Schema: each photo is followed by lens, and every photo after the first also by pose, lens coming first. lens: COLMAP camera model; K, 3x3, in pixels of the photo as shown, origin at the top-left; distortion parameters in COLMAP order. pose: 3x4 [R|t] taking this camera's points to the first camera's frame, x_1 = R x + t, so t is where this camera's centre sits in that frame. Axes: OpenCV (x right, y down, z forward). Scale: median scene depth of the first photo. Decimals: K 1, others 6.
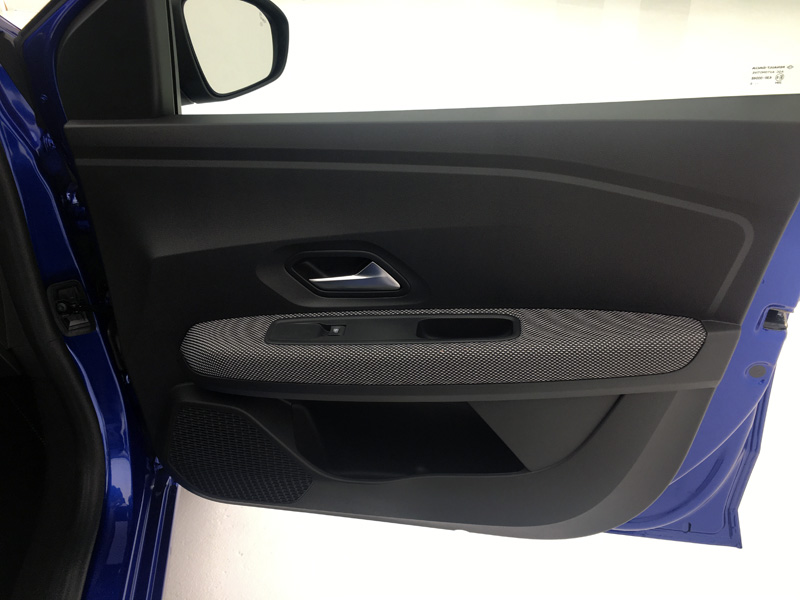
lens RADIAL K [[671.9, 0, 415.3], [0, 671.9, 309.0], [0, 0, 1]] dist [-0.000105, 0.001714]
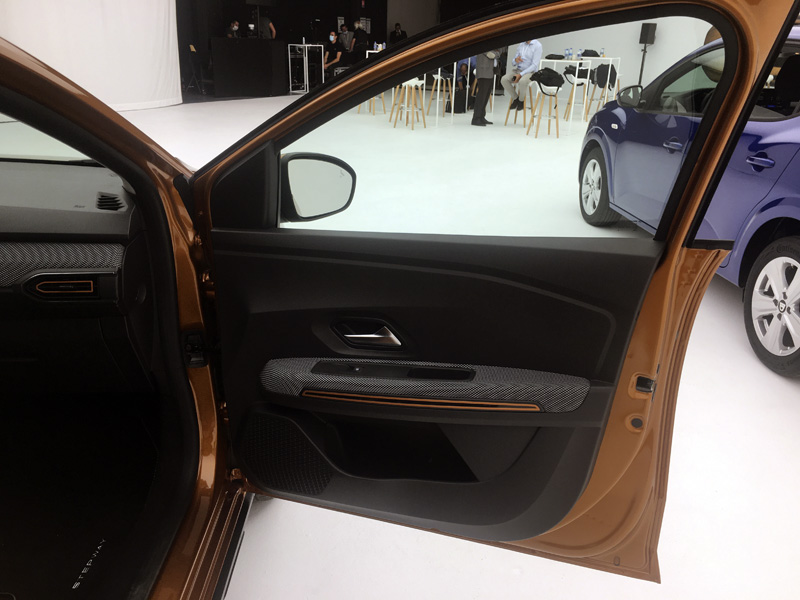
lens RADIAL K [[671.9, 0, 415.3], [0, 671.9, 309.0], [0, 0, 1]] dist [-0.000105, 0.001714]
pose [[0.986207, 0.076941, -0.146547, 0.223533], [-0.102430, 0.979186, -0.175220, 0.150677], [0.130015, 0.187814, 0.973562, -0.493385]]
